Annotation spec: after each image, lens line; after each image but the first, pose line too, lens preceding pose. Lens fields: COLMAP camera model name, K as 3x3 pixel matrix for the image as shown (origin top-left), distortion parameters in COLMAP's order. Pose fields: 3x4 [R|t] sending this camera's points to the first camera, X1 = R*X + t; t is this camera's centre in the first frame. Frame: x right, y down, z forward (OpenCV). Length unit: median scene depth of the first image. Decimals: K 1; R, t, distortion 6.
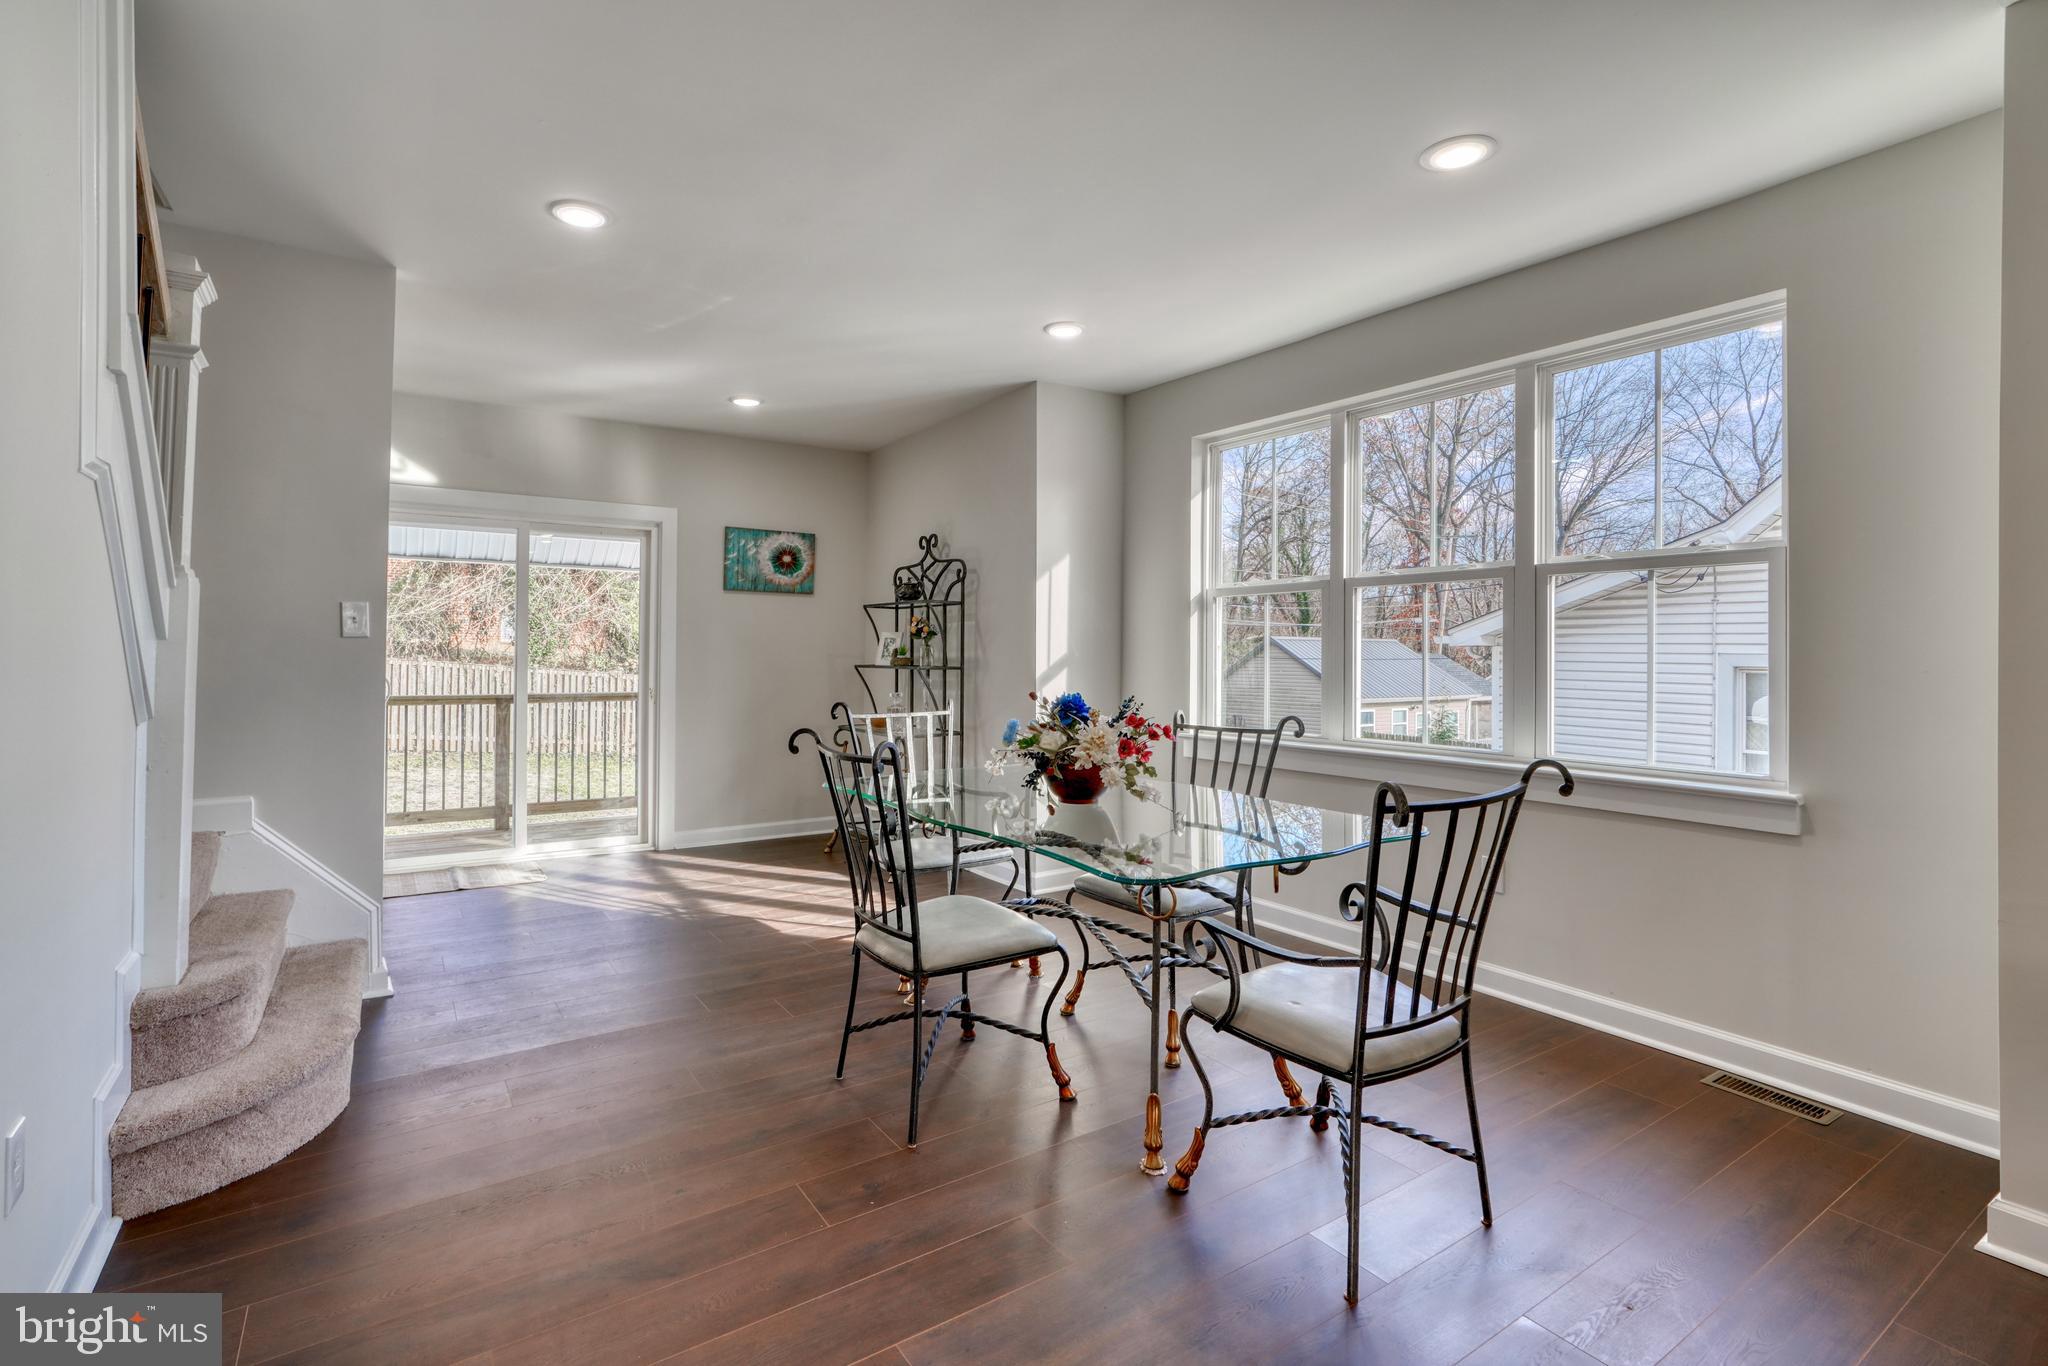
lens RADIAL K [[928.3, 0, 995.1], [0, 928.3, 646.6], [0, 0, 1]] dist [-0.011214, 0.005580]
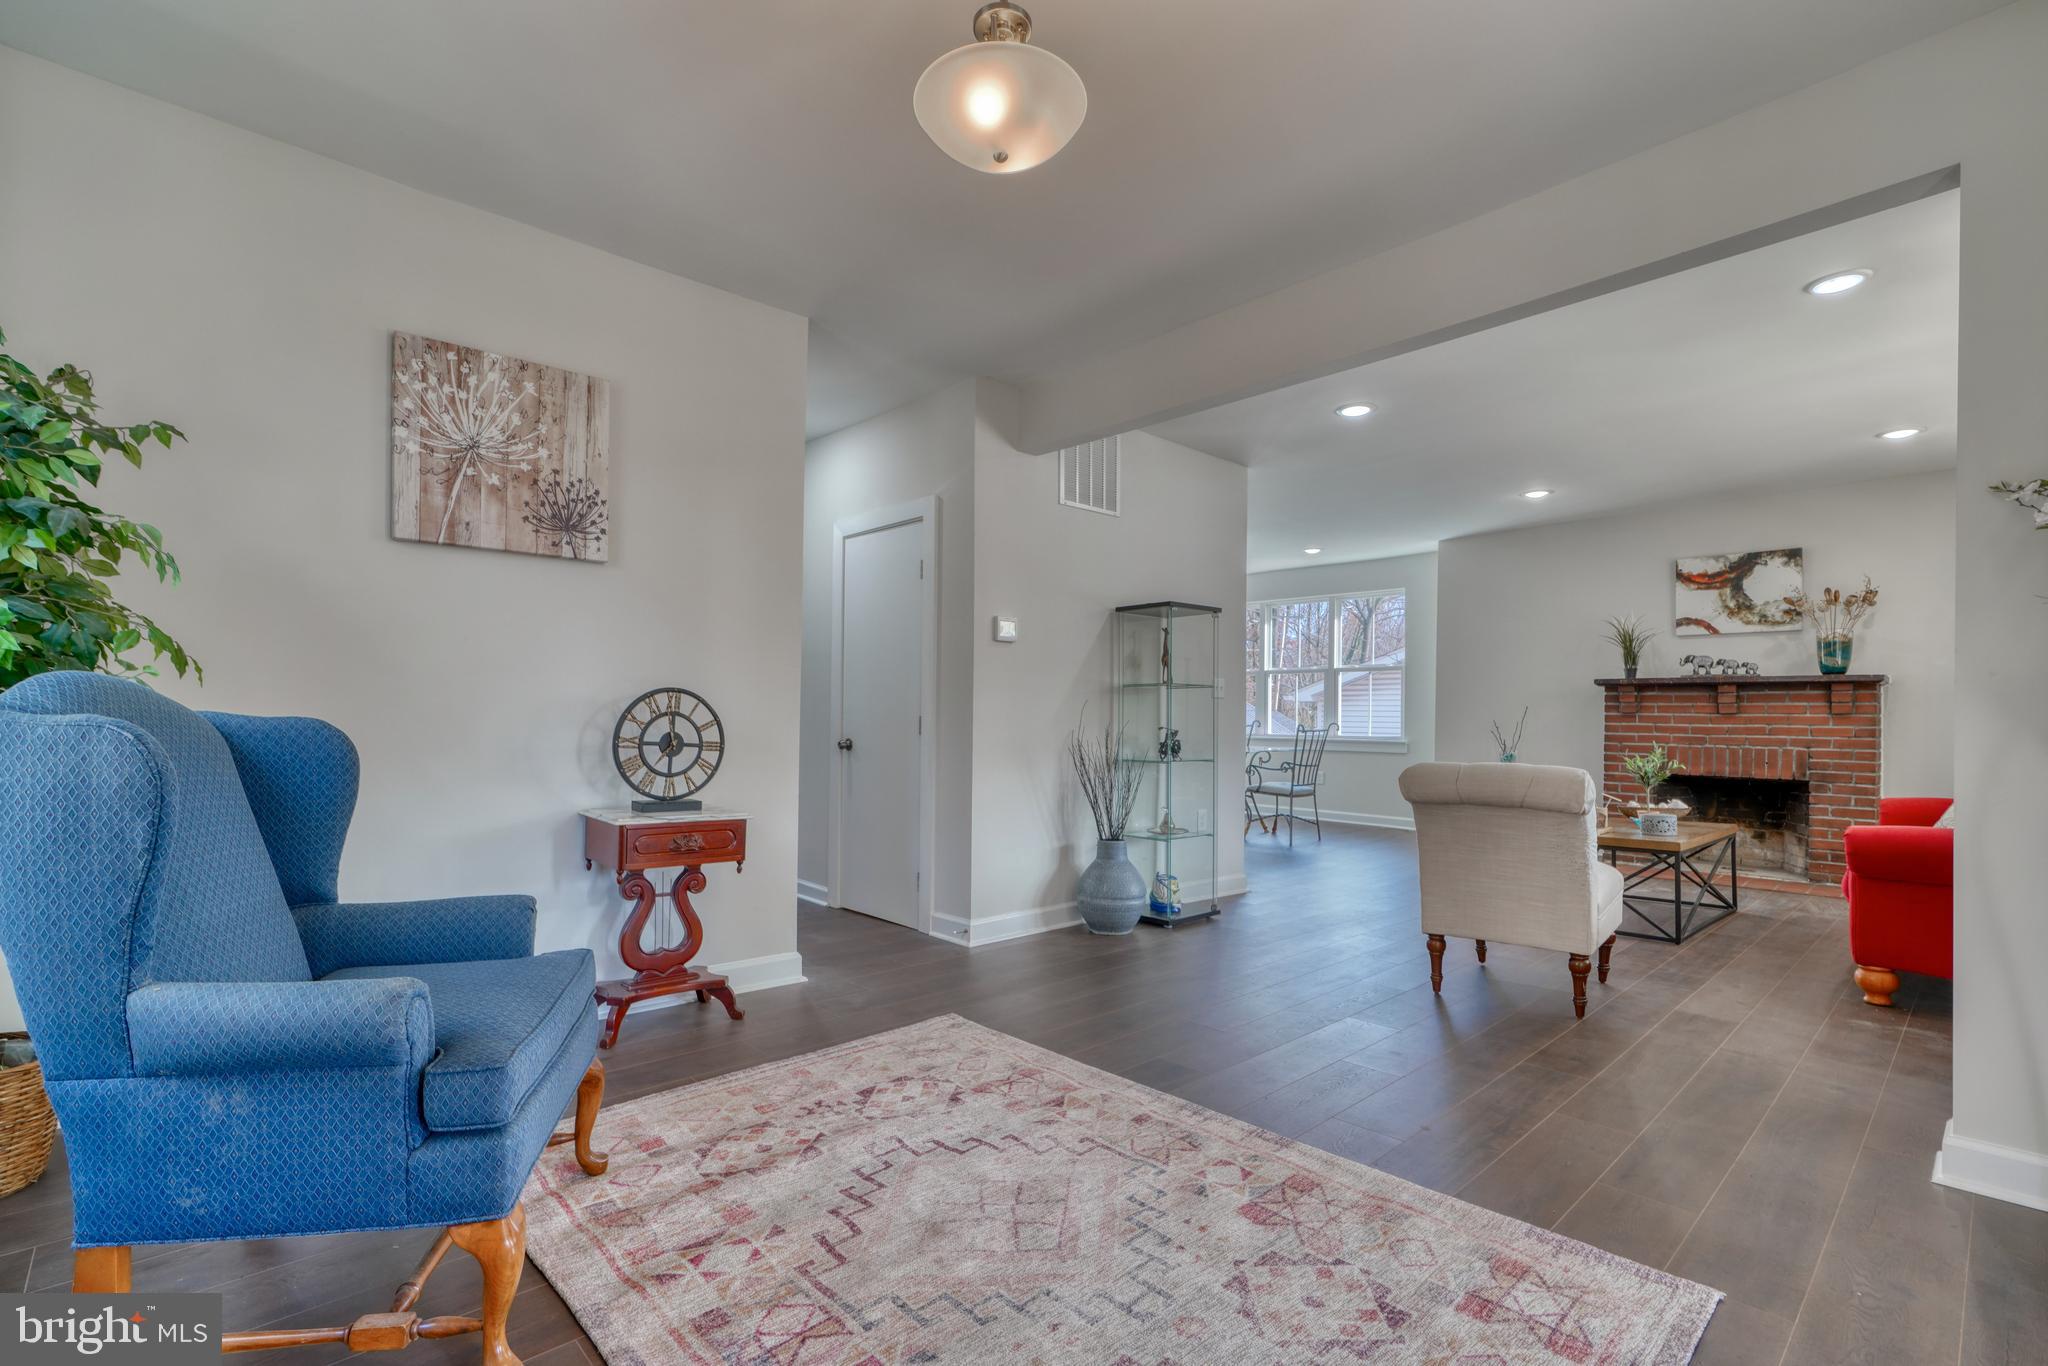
lens RADIAL K [[928.3, 0, 1011.4], [0, 928.3, 710.3], [0, 0, 1]] dist [-0.011214, 0.005580]
pose [[0.985238, 0.000388, 0.171190, -1.074399], [-0.001058, 0.999992, 0.003825, 0.038658], [-0.171187, -0.003949, 0.985231, -1.992958]]
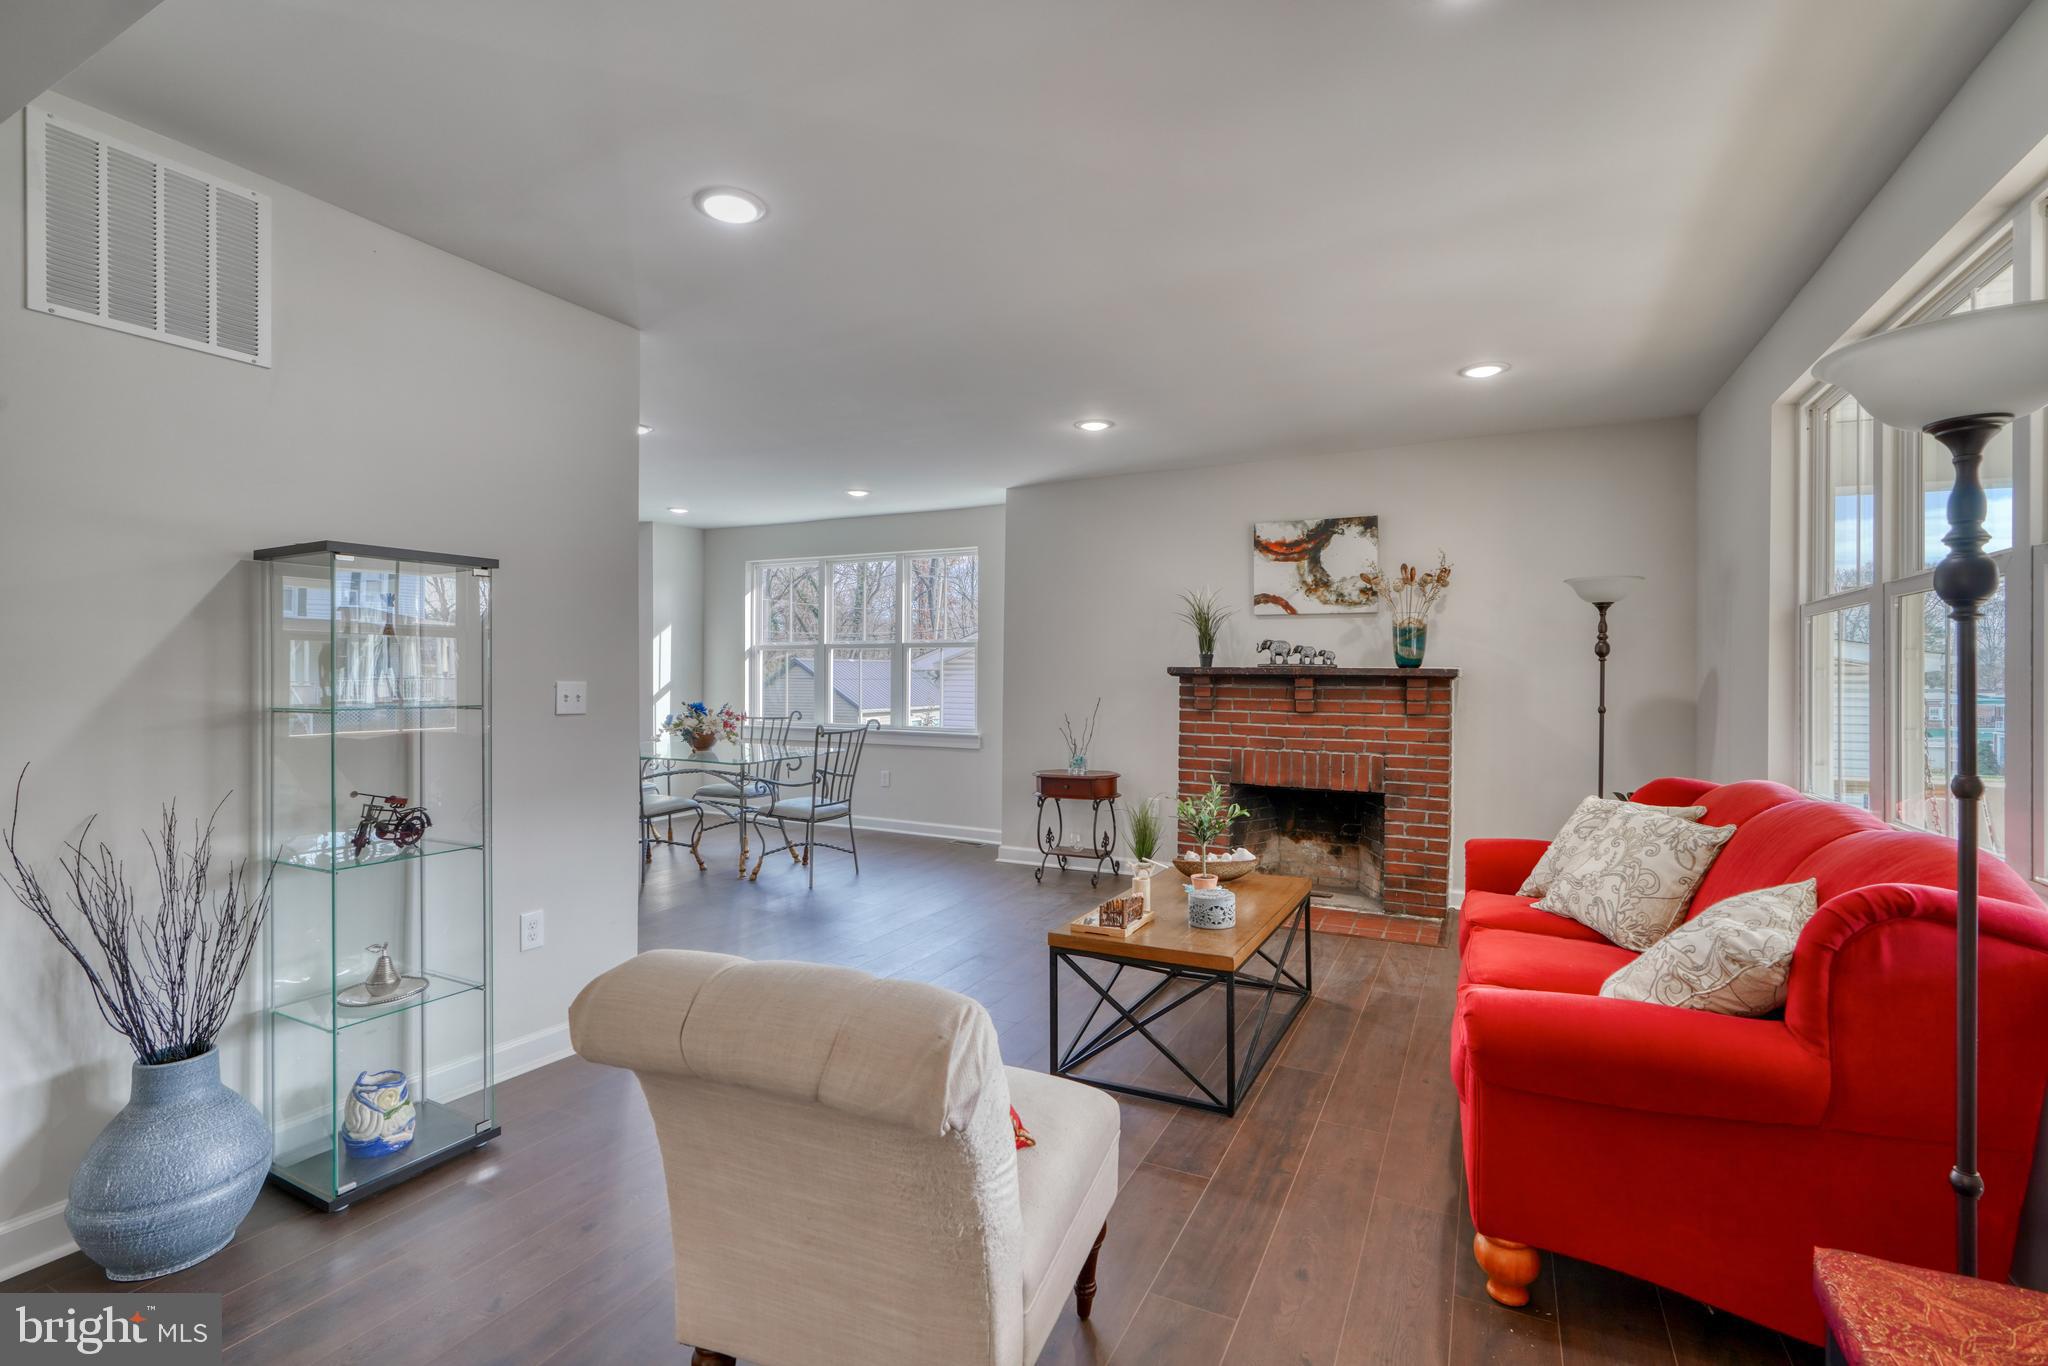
lens RADIAL K [[928.3, 0, 1025.6], [0, 928.3, 674.4], [0, 0, 1]] dist [-0.011214, 0.005580]
pose [[0.862748, -0.005237, 0.505607, -0.384067], [-0.000907, 0.999929, 0.011905, -0.045667], [-0.505633, -0.010729, 0.862682, -1.387494]]
